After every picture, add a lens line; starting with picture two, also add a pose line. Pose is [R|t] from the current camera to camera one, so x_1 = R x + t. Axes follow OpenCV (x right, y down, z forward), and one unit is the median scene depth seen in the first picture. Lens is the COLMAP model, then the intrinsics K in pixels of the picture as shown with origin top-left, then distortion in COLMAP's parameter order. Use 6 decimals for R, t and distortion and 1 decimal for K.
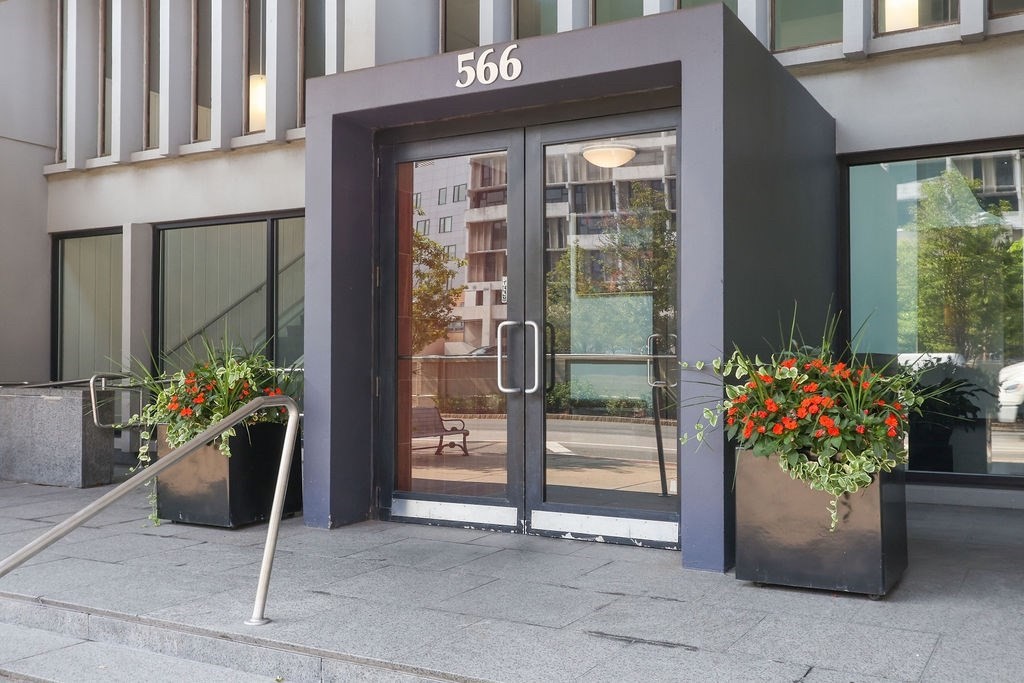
lens RADIAL K [[986.6, 0, 511.3], [0, 986.6, 343.6], [0, 0, 1]] dist [0.002744, 0.000000]
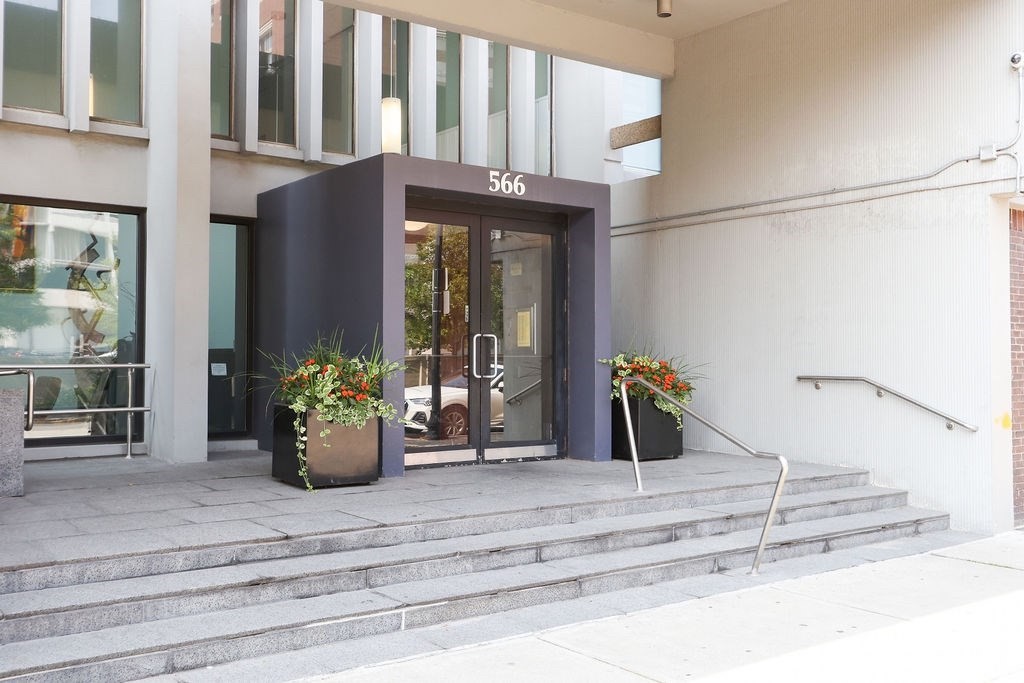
lens RADIAL K [[980.9, 0, 511.0], [0, 980.9, 342.4], [0, 0, 1]] dist [0.001521, 0.000000]
pose [[0.404730, 0.016033, 0.914296, -1.520294], [-0.022455, 0.999719, -0.007591, 0.002215], [-0.914161, -0.017458, 0.404976, 0.309615]]
